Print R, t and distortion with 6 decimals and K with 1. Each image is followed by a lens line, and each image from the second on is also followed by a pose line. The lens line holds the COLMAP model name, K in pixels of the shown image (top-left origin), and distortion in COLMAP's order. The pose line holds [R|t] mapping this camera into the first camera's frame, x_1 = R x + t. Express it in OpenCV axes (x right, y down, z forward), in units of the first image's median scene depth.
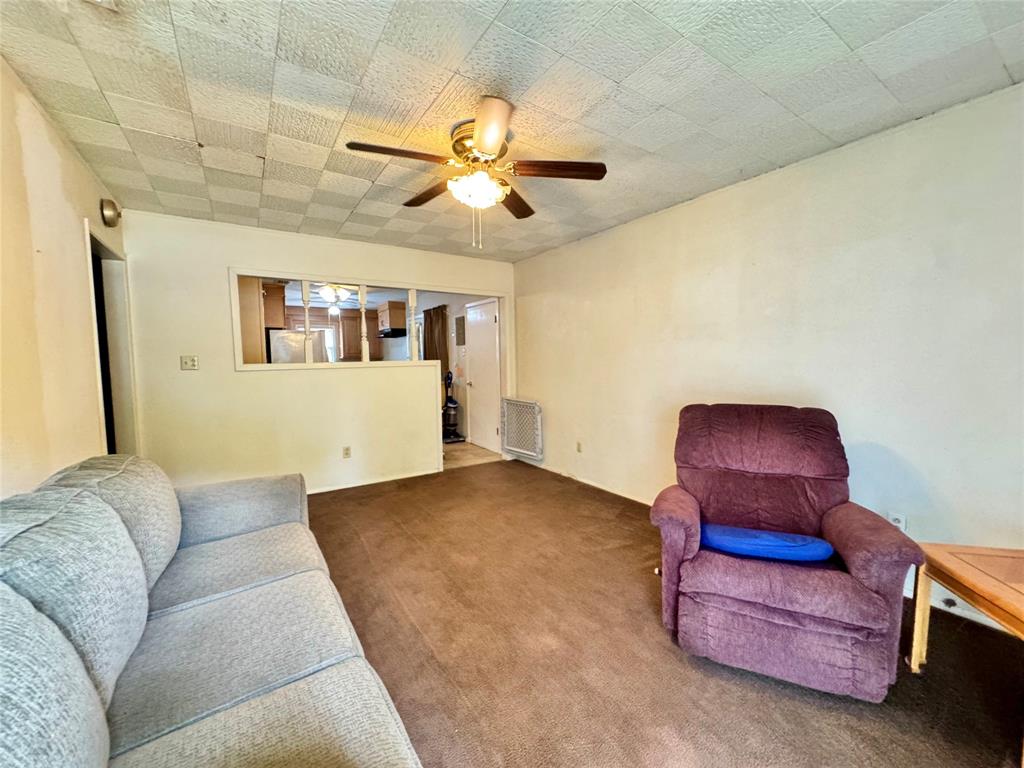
lens RADIAL K [[403.6, 0, 522.2], [0, 403.6, 374.1], [0, 0, 1]] dist [-0.000356, 0.000893]
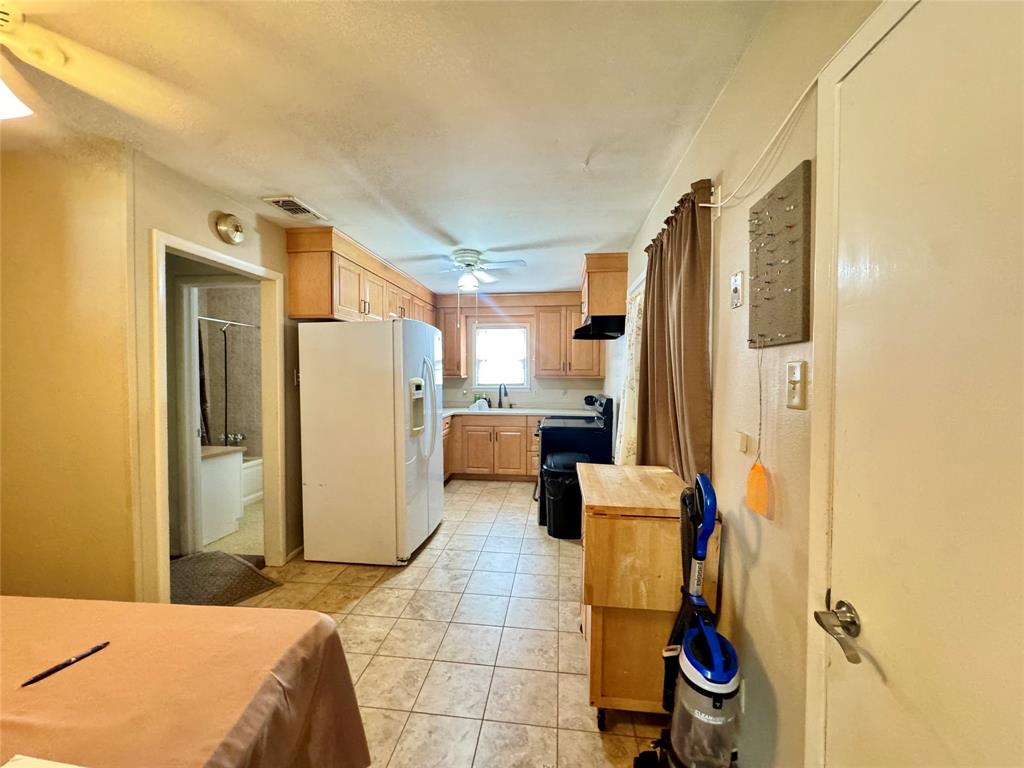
lens RADIAL K [[403.6, 0, 509.9], [0, 403.6, 380.9], [0, 0, 1]] dist [-0.000356, 0.000893]
pose [[0.755769, 0.046019, -0.653220, -0.124117], [-0.046436, 0.998783, 0.016638, -0.056975], [0.653190, 0.017758, 0.756986, 0.786178]]
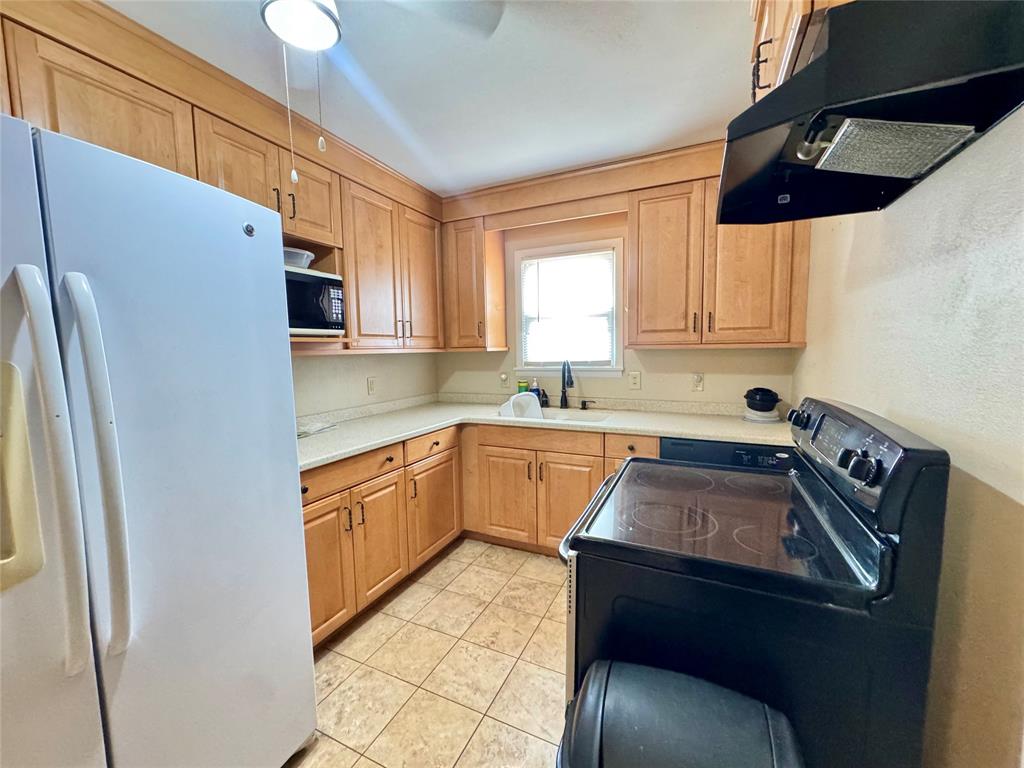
lens RADIAL K [[403.6, 0, 515.2], [0, 403.6, 384.3], [0, 0, 1]] dist [-0.000356, 0.000893]
pose [[0.520529, 0.095402, -0.848497, -0.356917], [-0.028695, 0.995132, 0.094286, -0.051527], [0.853362, -0.024731, 0.520733, 1.160488]]
